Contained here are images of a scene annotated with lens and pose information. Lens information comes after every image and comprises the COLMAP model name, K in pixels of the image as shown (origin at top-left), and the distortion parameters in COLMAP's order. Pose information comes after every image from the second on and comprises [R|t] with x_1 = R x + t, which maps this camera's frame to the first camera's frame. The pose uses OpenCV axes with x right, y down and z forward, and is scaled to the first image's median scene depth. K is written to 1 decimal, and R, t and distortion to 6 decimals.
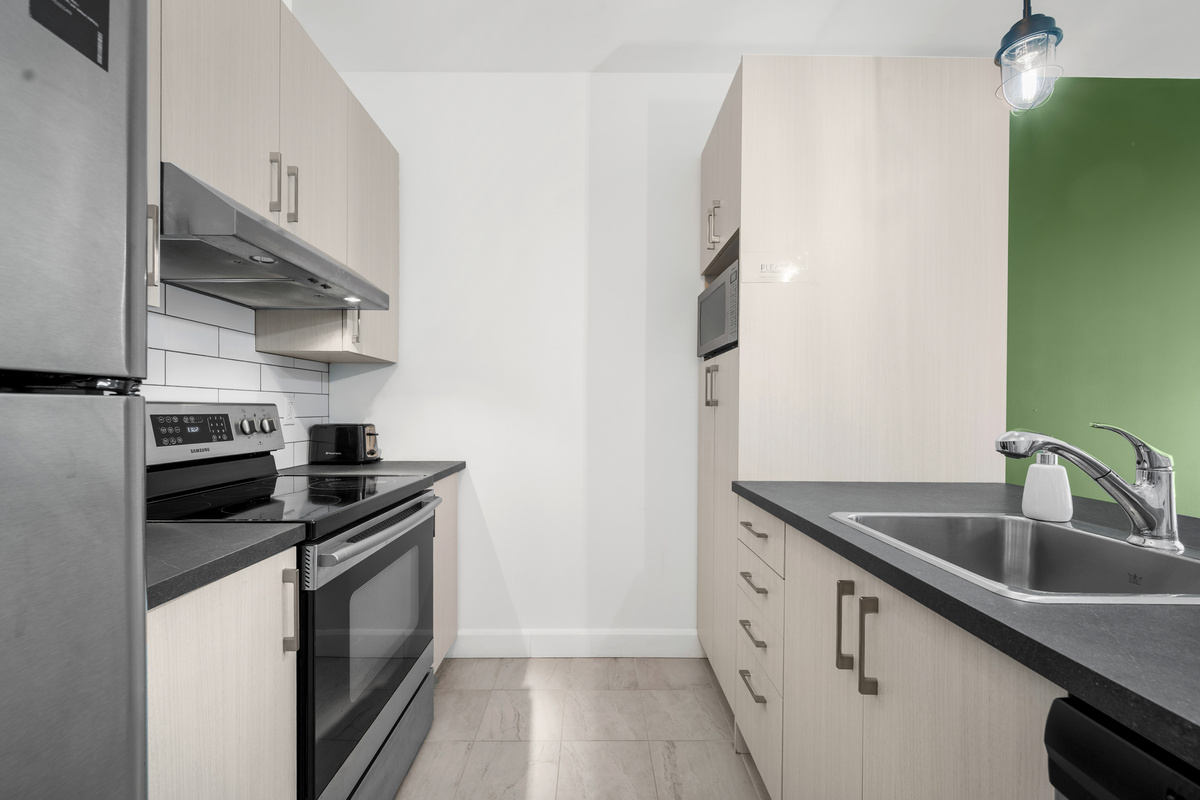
lens RADIAL K [[490.2, 0, 597.2], [0, 490.2, 416.7], [0, 0, 1]] dist [-0.000414, -0.000064]
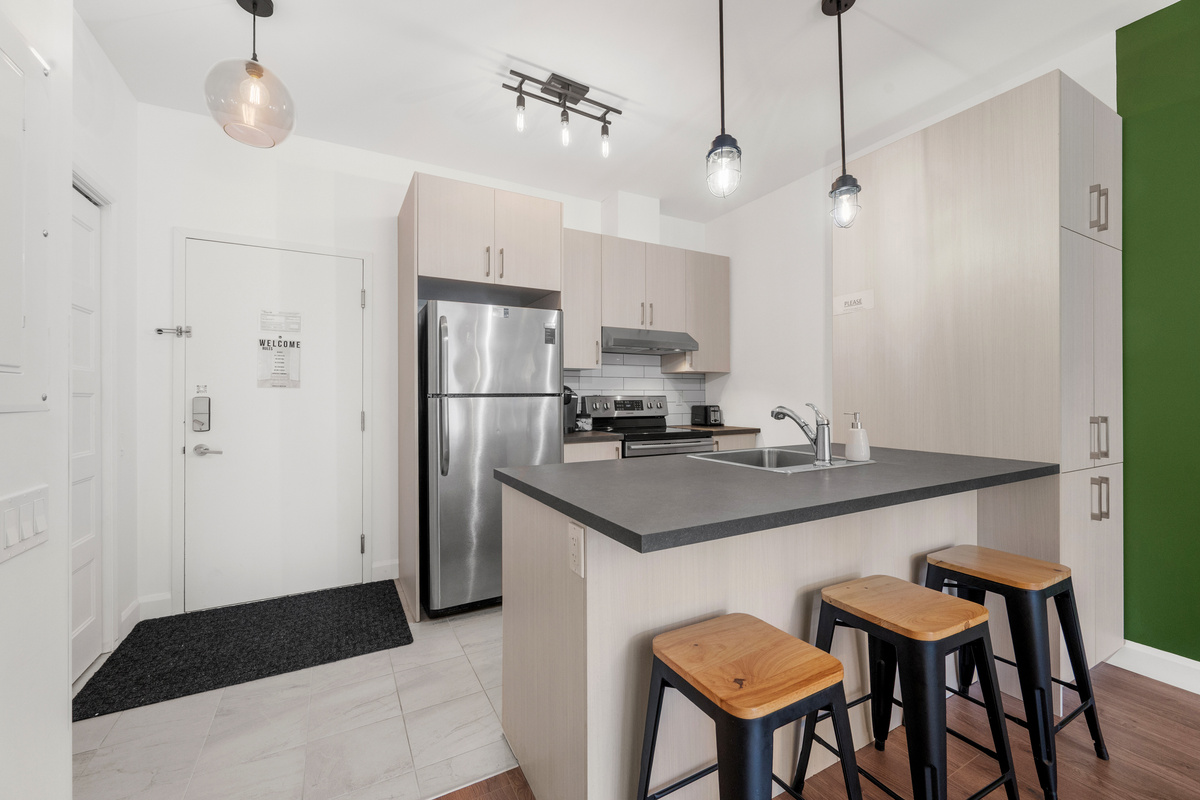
lens RADIAL K [[482.4, 0, 599.9], [0, 482.4, 395.8], [0, 0, 1]] dist [-0.001517, -0.000067]
pose [[0.478671, -0.012864, -0.877900, 1.192171], [-0.005480, 0.999829, -0.017638, 0.015541], [0.877977, 0.013253, 0.478519, -0.358682]]
